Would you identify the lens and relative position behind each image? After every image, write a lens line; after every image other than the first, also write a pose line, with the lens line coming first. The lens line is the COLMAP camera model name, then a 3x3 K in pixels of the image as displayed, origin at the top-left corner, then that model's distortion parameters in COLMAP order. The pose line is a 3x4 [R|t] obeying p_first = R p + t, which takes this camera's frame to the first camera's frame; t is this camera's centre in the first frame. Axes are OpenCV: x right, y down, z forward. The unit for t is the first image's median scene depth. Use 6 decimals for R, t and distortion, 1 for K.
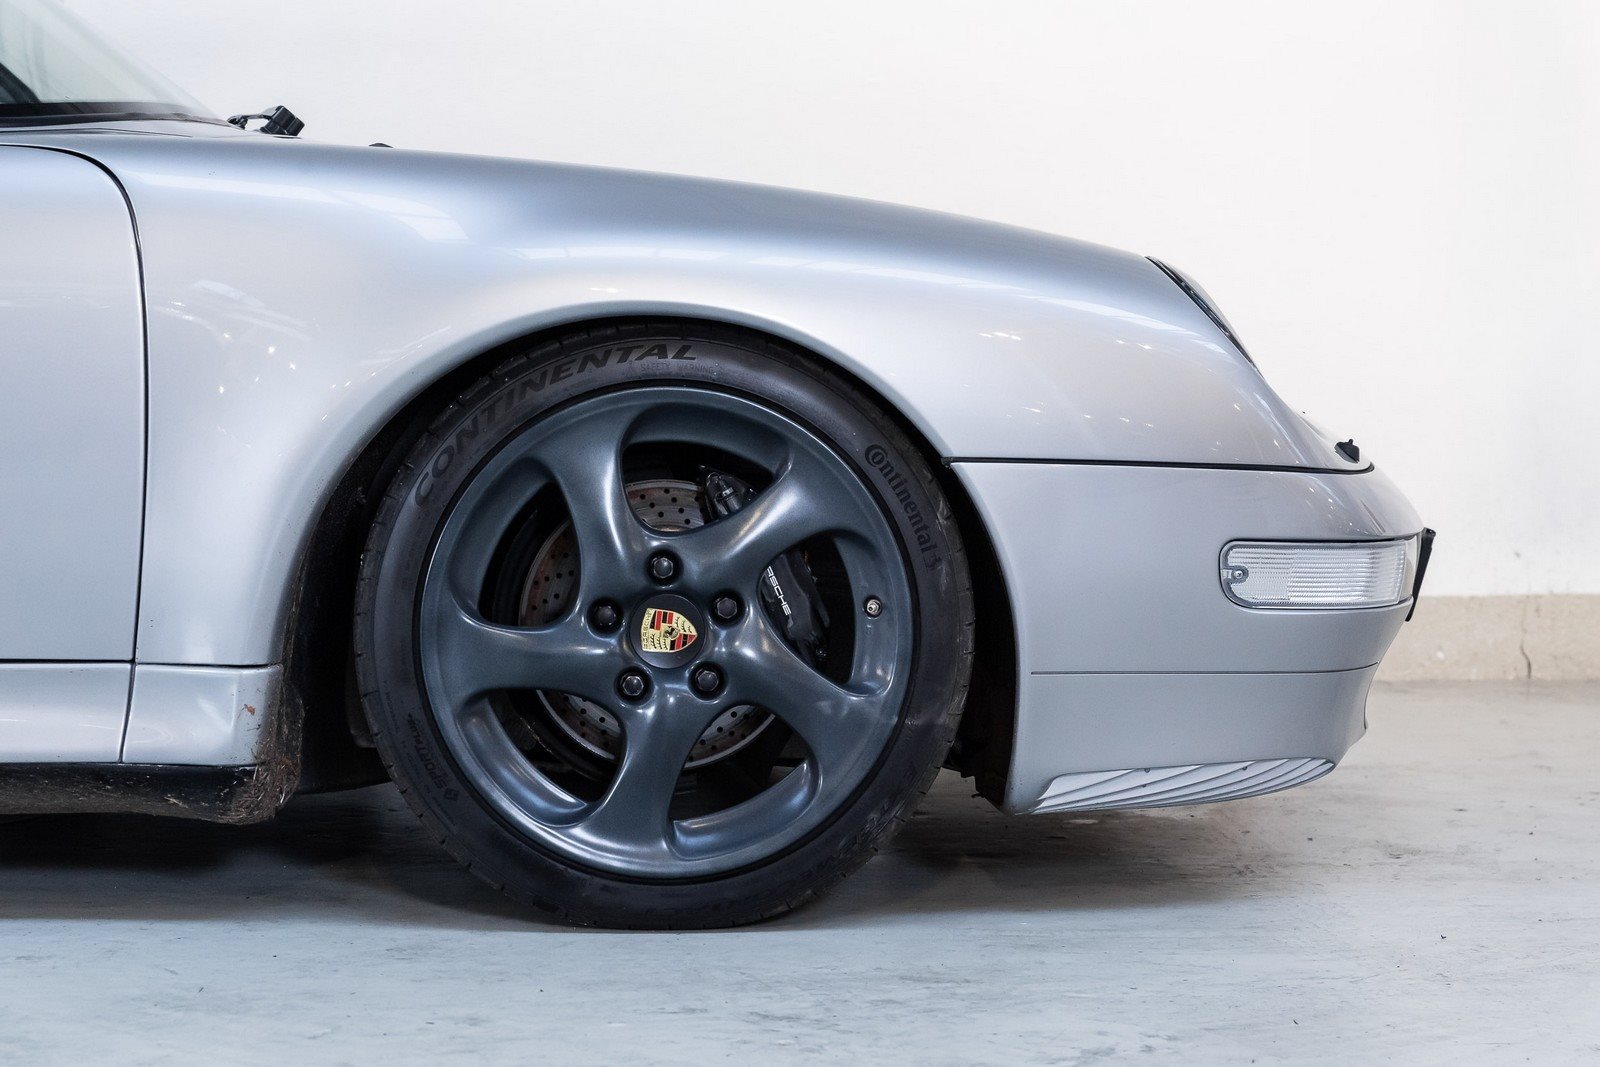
lens RADIAL K [[3118.9, 0, 796.5], [0, 3118.9, 531.2], [0, 0, 1]] dist [-0.006371, 0.000000]
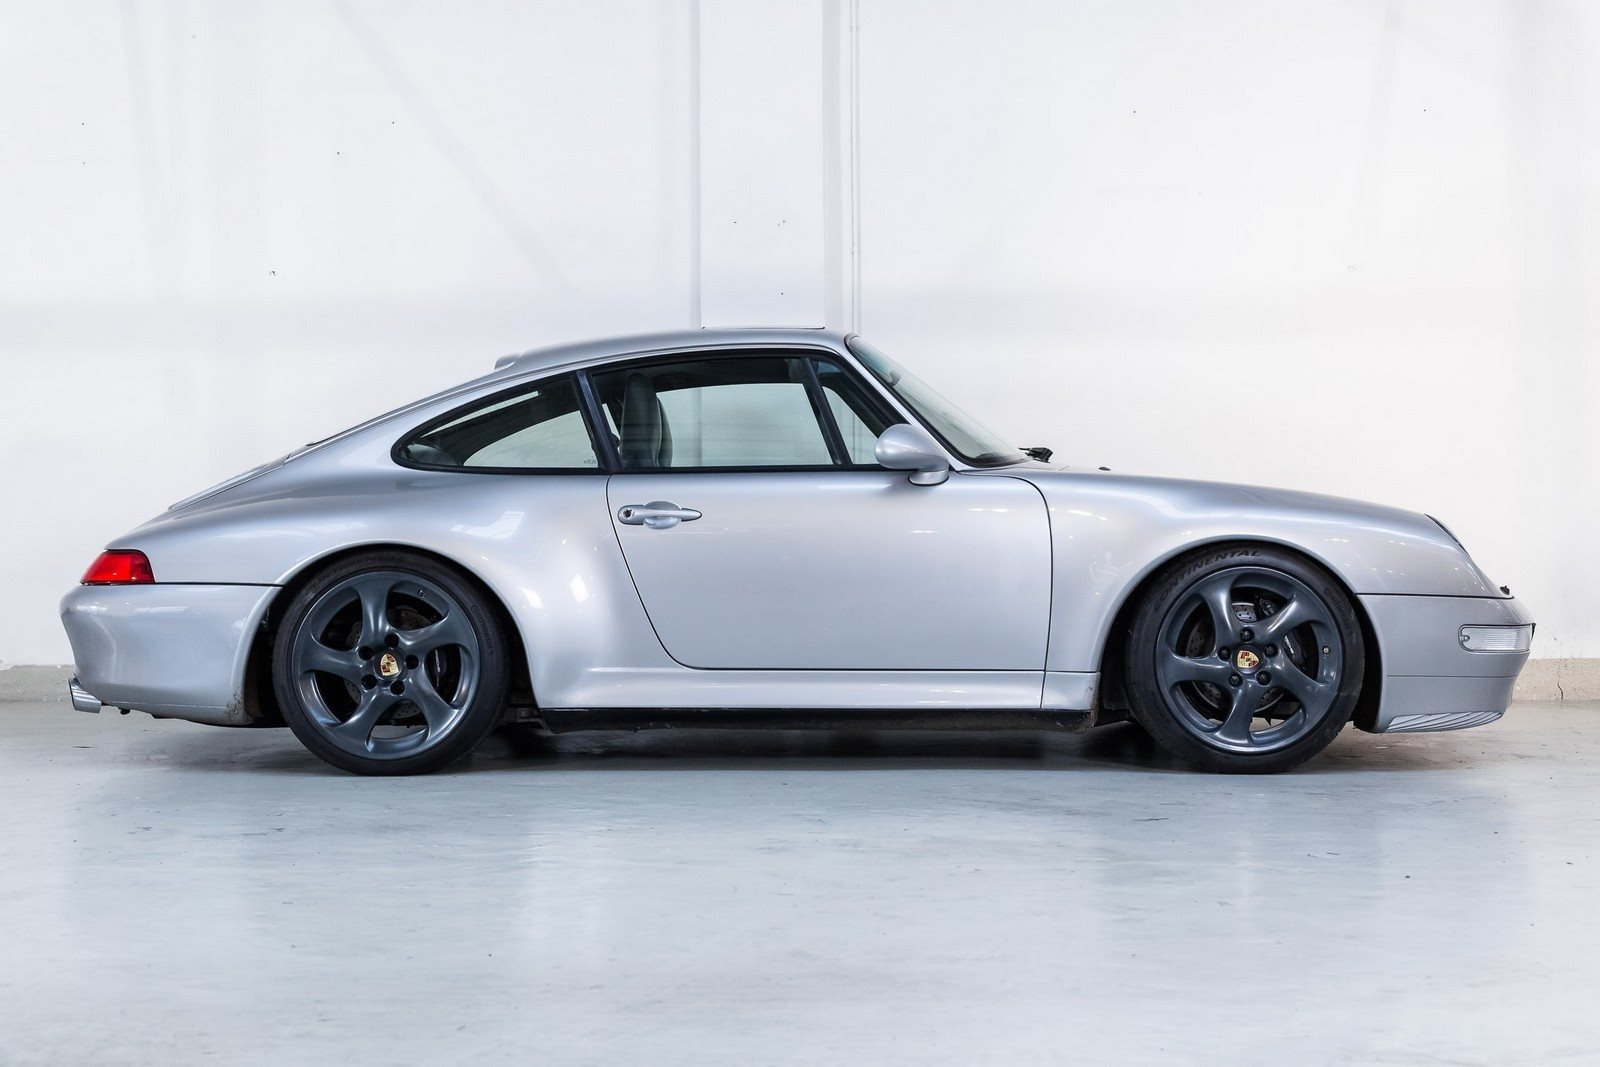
lens RADIAL K [[2257.8, 0, 805.7], [0, 2257.8, 529.4], [0, 0, 1]] dist [0.016181, 0.000000]
pose [[0.997662, -0.003937, -0.068232, -0.282849], [0.000419, 0.998673, -0.051498, 0.020661], [0.068344, 0.051349, 0.996339, -0.929244]]
